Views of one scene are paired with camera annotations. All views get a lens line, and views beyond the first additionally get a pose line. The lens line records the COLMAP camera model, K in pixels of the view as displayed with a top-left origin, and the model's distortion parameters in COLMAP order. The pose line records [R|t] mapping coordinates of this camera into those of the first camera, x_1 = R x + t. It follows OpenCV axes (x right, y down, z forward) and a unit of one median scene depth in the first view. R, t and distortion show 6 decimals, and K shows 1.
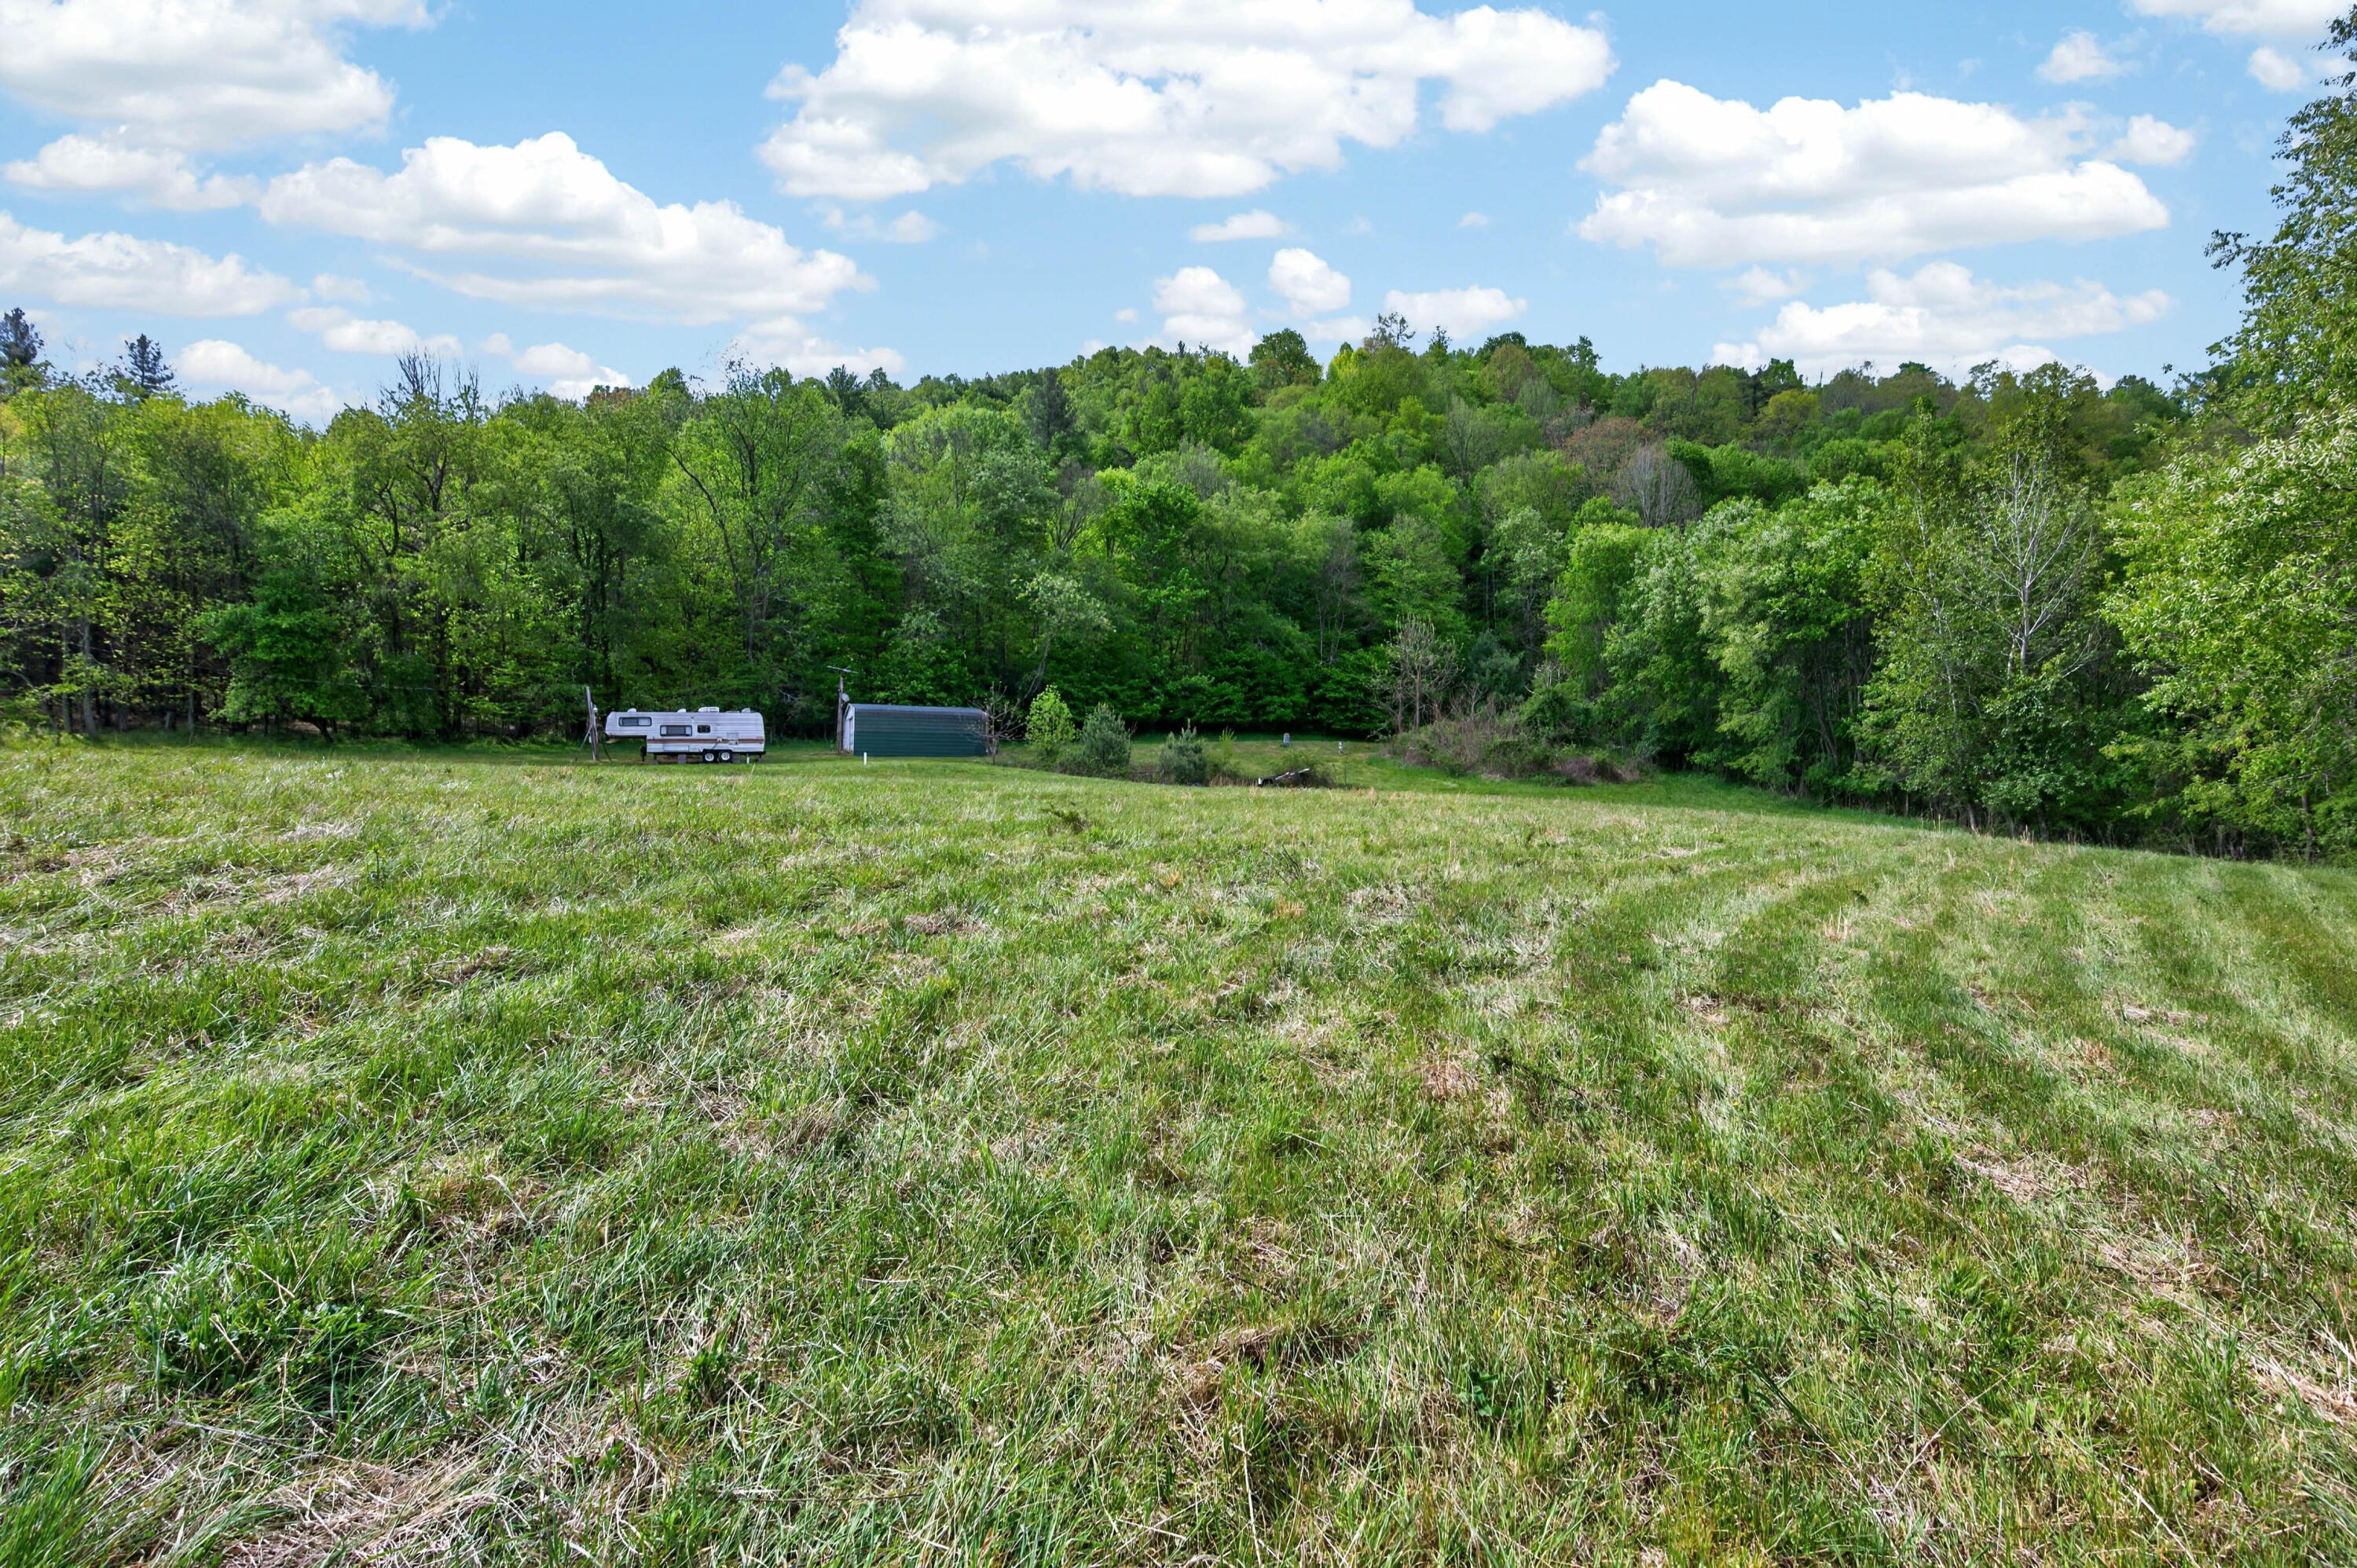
lens RADIAL K [[1236.4, 0, 1150.9], [0, 1236.4, 781.4], [0, 0, 1]] dist [-0.003336, -0.000681]
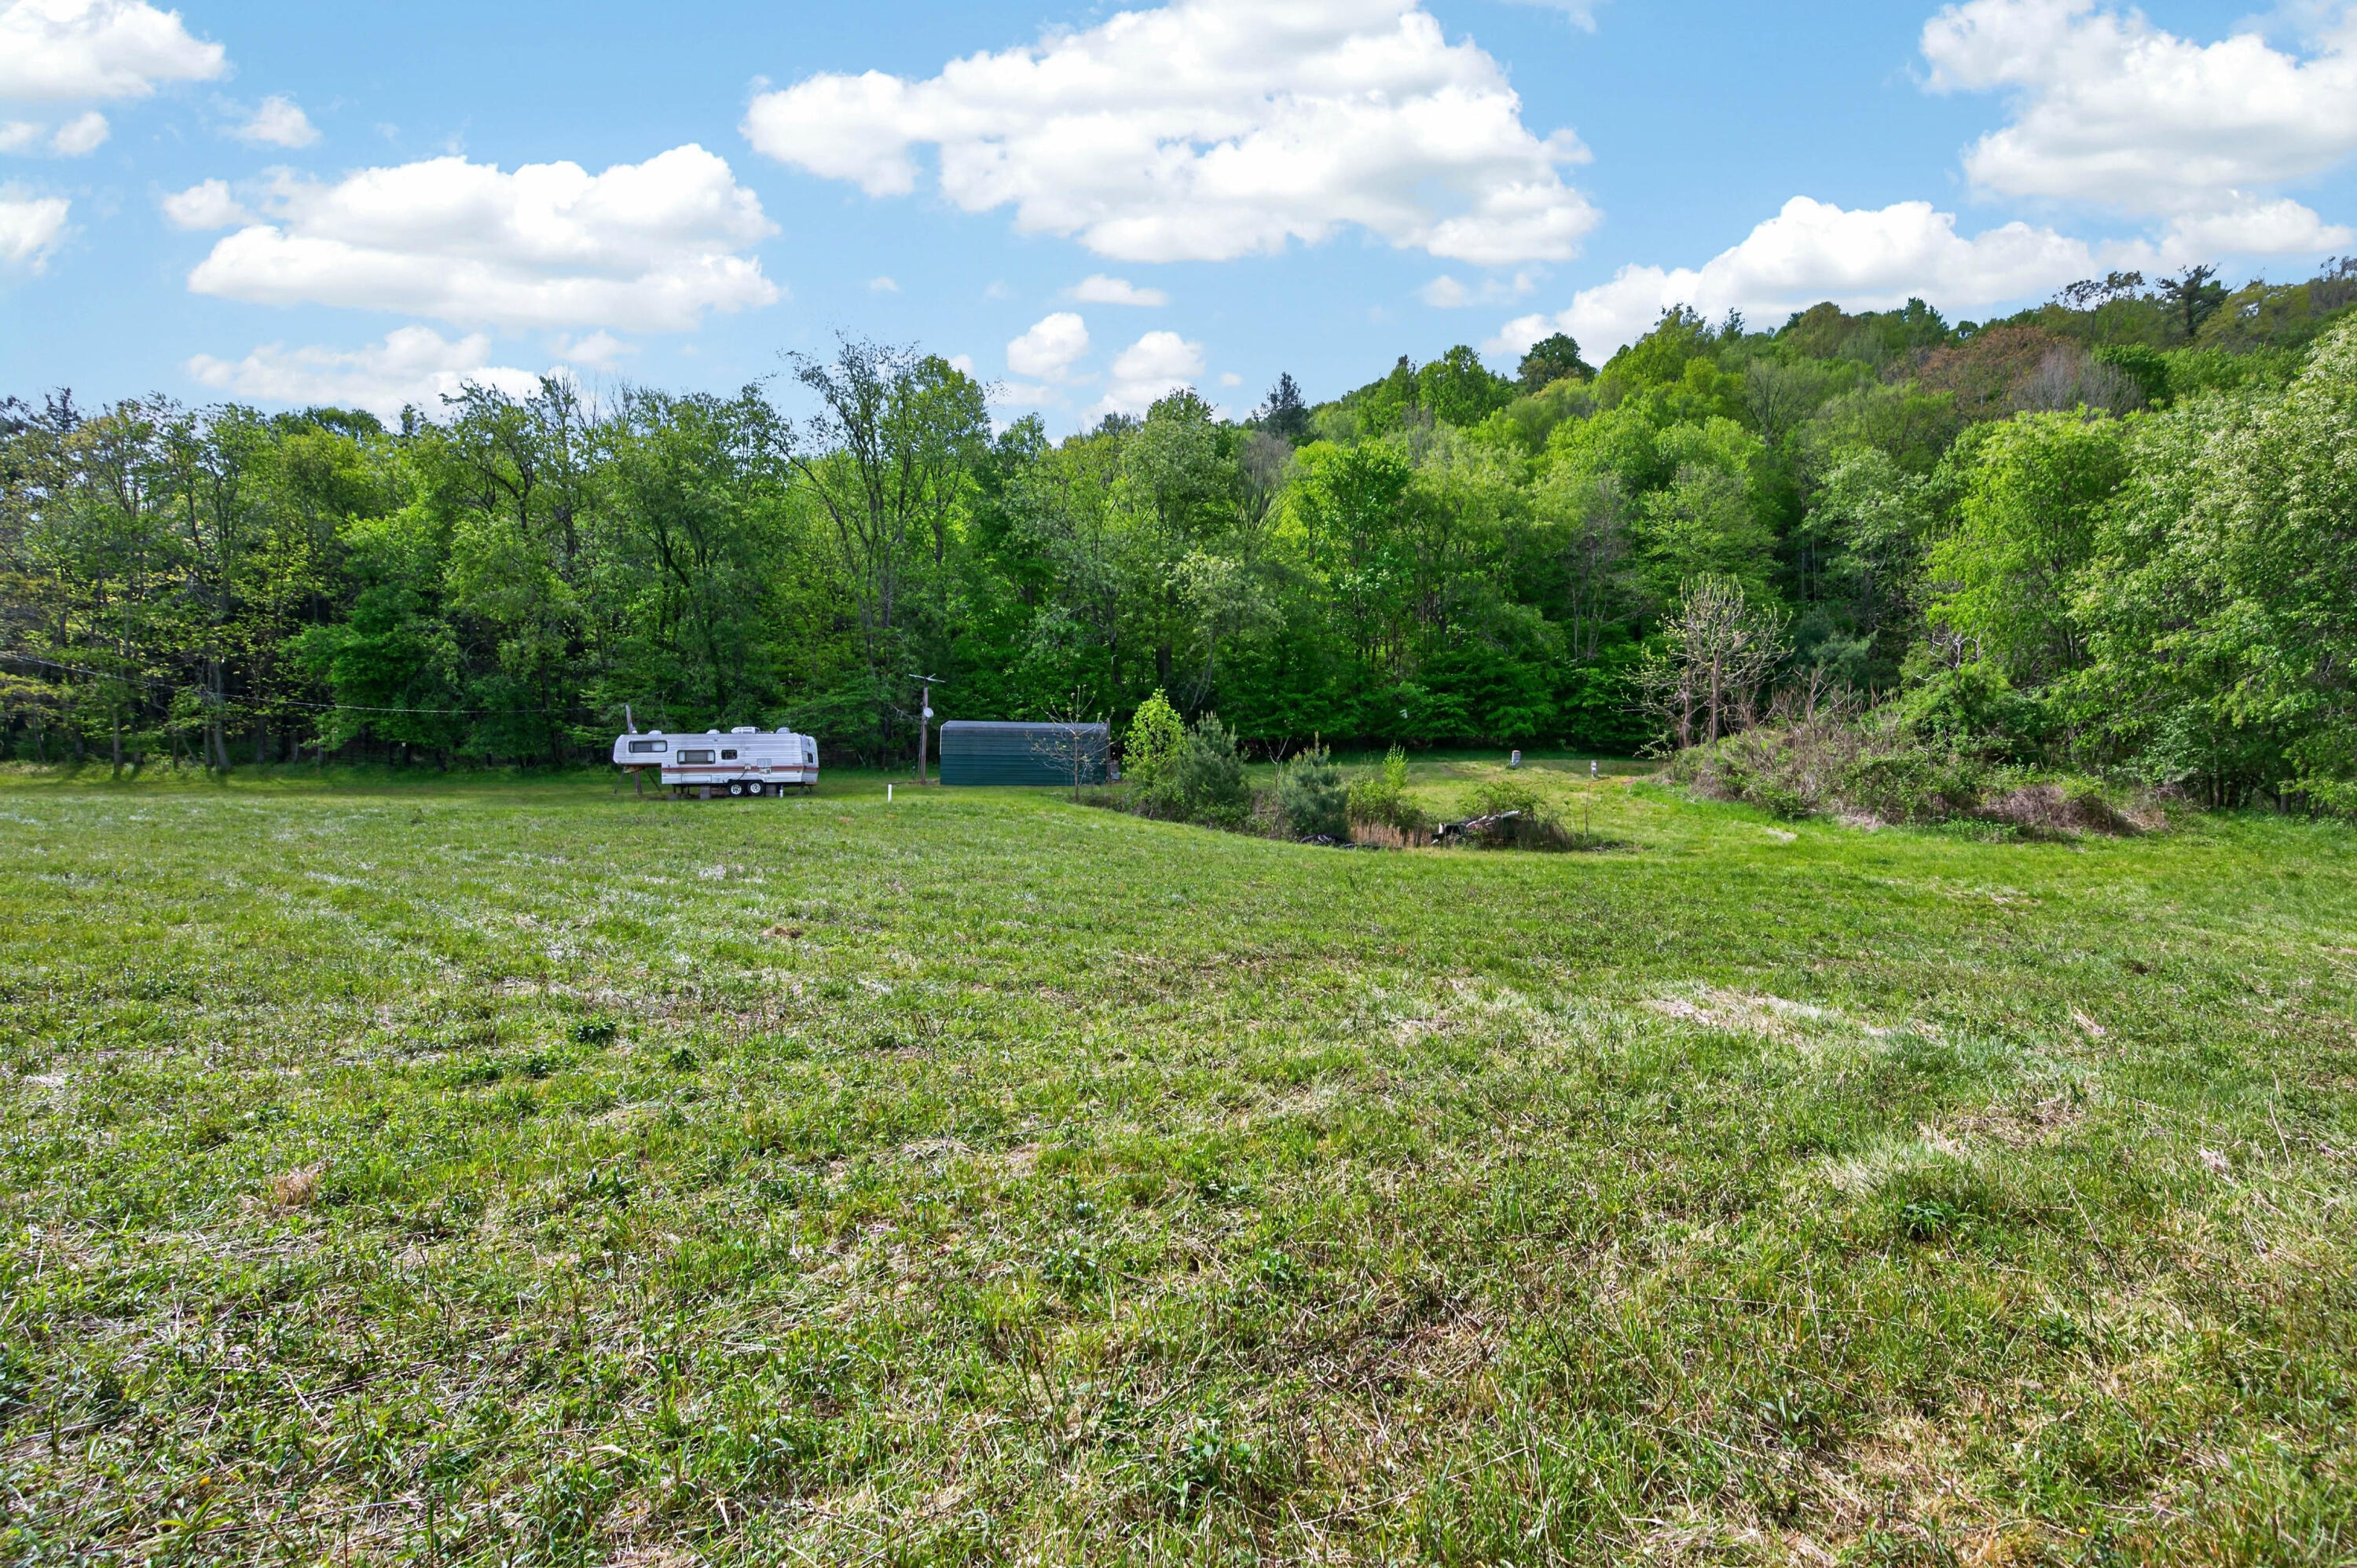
lens RADIAL K [[1089.4, 0, 1155.2], [0, 1089.4, 789.8], [0, 0, 1]] dist [0.013851, -0.000830]
pose [[0.968053, -0.002555, -0.250732, 0.066749], [0.001050, 0.999981, -0.006138, -0.012789], [0.250742, 0.005679, 0.968037, 0.331300]]
